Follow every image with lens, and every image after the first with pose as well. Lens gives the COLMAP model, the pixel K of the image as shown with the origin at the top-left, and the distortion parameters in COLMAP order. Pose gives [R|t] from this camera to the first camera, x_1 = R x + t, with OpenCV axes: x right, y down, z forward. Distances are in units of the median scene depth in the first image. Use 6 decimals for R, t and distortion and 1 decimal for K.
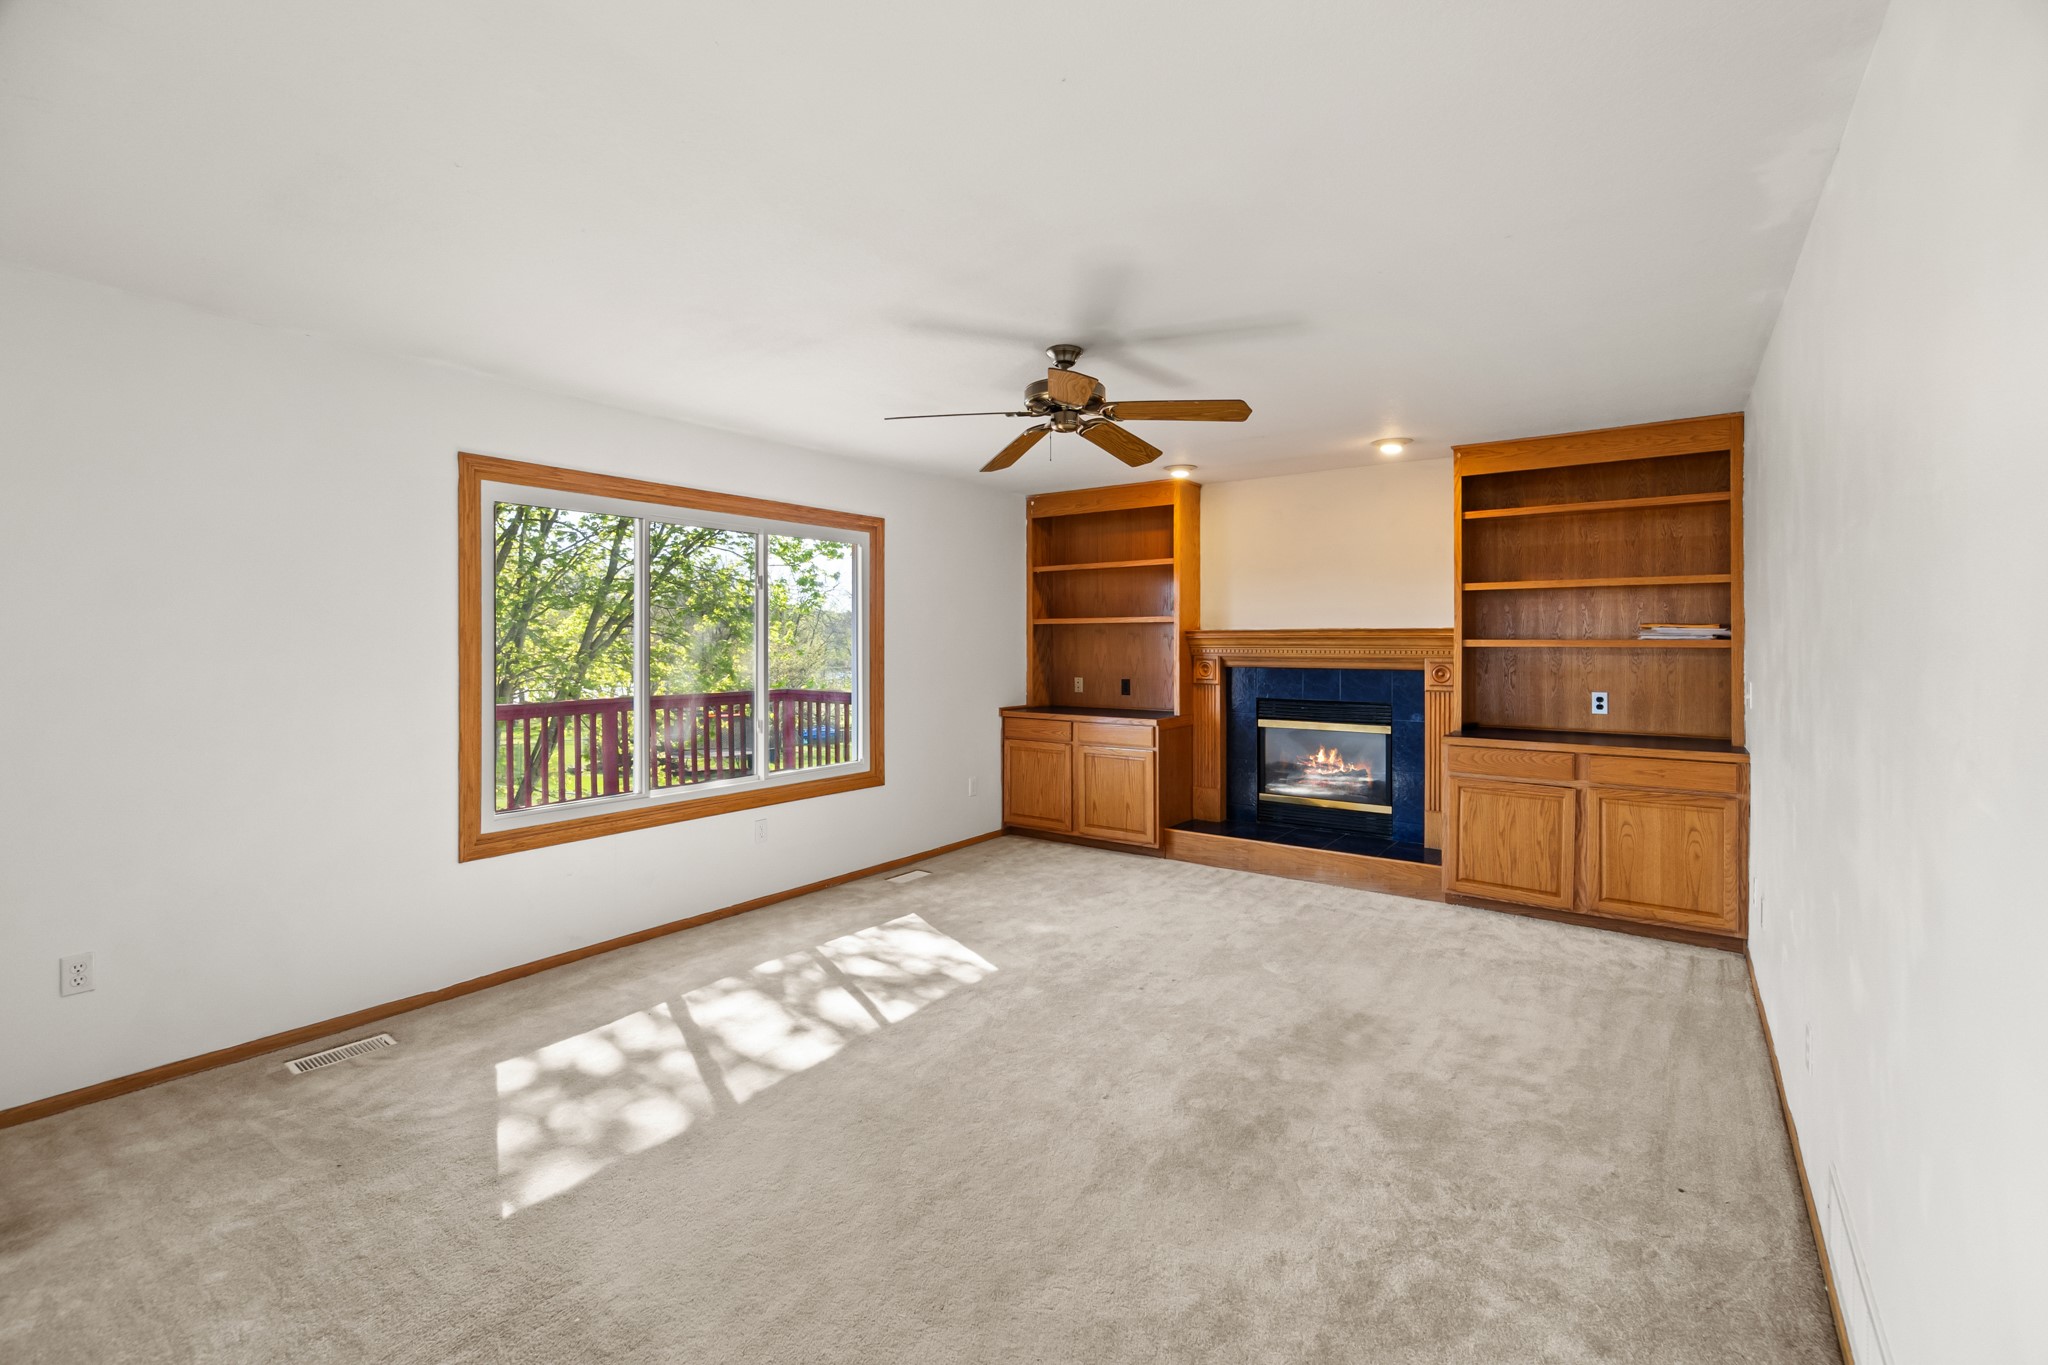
lens RADIAL K [[891.8, 0, 1024.5], [0, 891.8, 647.8], [0, 0, 1]] dist [0.001363, -0.000068]
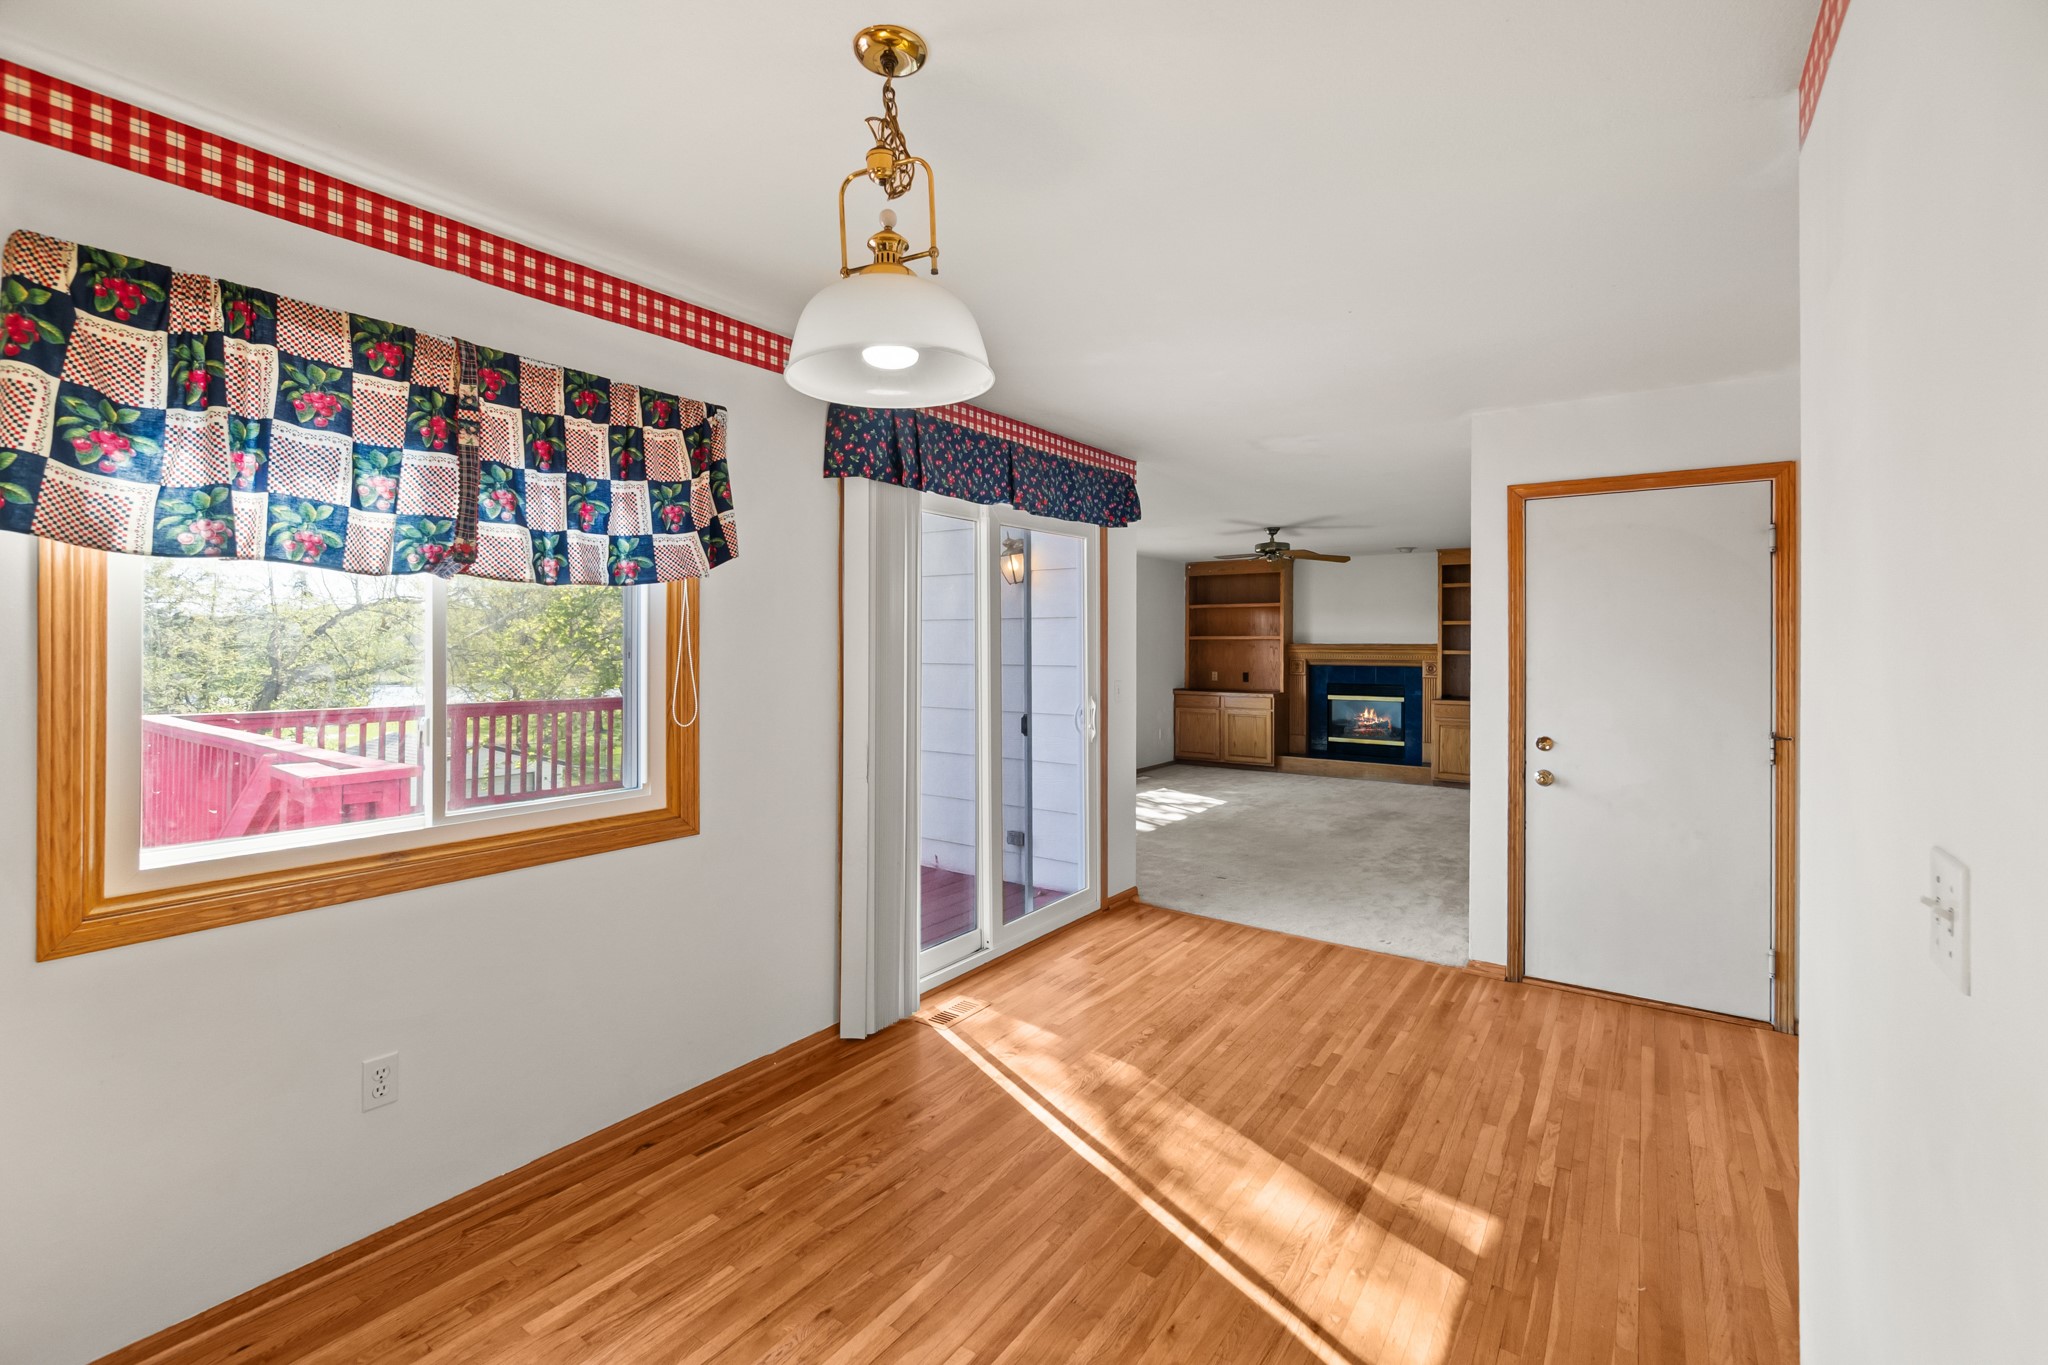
lens RADIAL K [[891.8, 0, 1024.5], [0, 891.8, 647.8], [0, 0, 1]] dist [0.001363, -0.000068]
pose [[0.999969, 0.001277, 0.007738, -0.414711], [-0.001269, 0.999999, -0.001003, -0.012008], [-0.007739, 0.000994, 0.999970, -0.895000]]
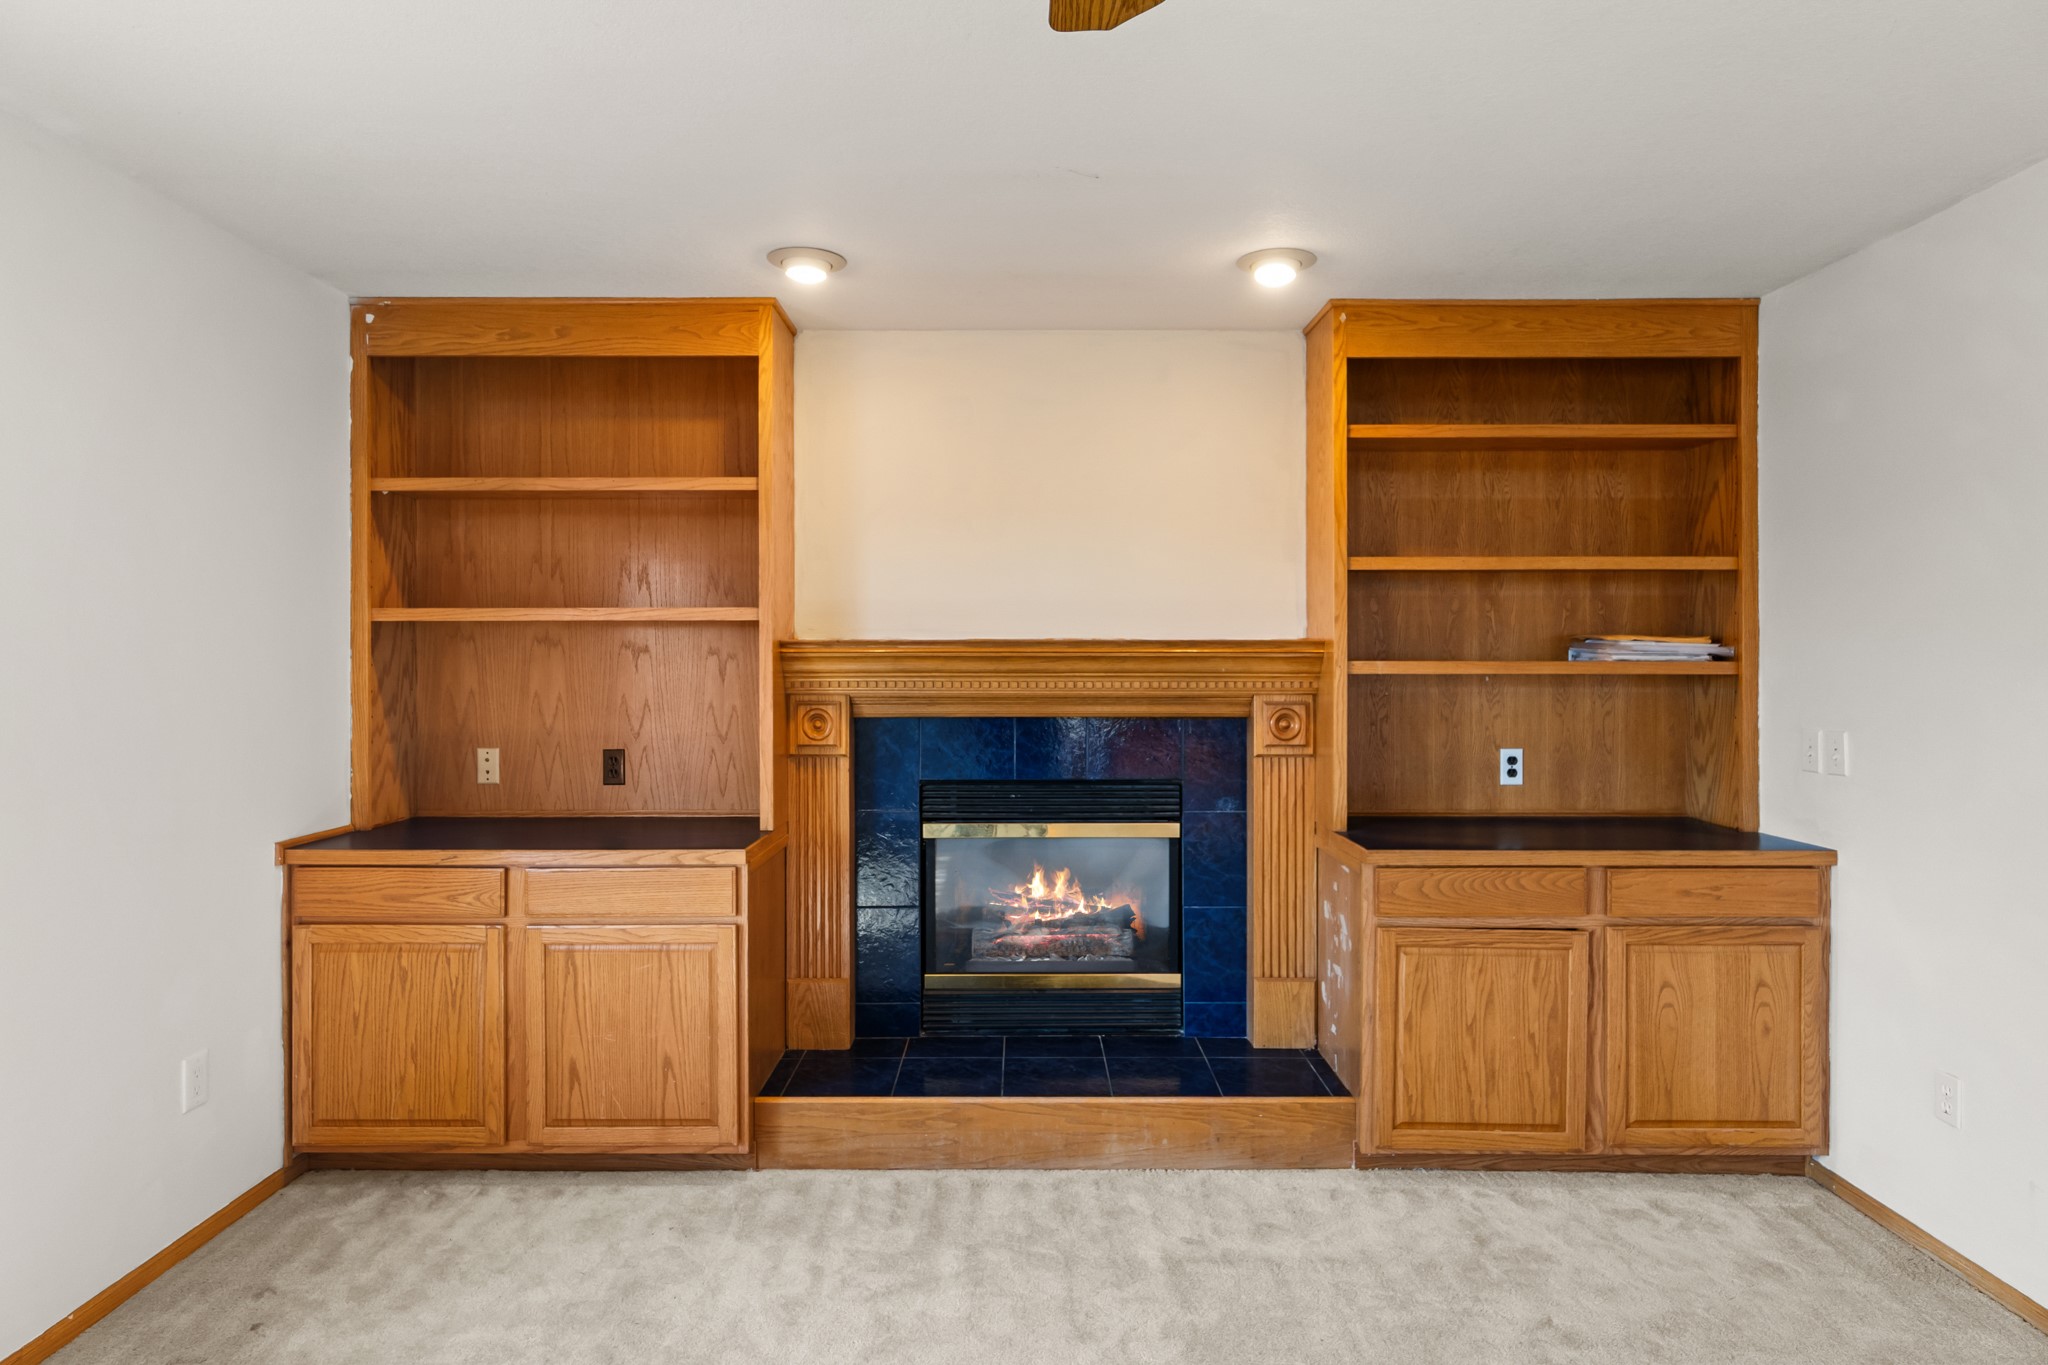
lens RADIAL K [[1121.4, 0, 1015.4], [0, 1121.4, 661.9], [0, 0, 1]] dist [0.000057, 0.000409]
pose [[0.809356, -0.000477, 0.587318, -0.068223], [0.003936, 0.999982, -0.004612, -0.006260], [-0.587305, 0.006044, 0.809343, 0.559663]]
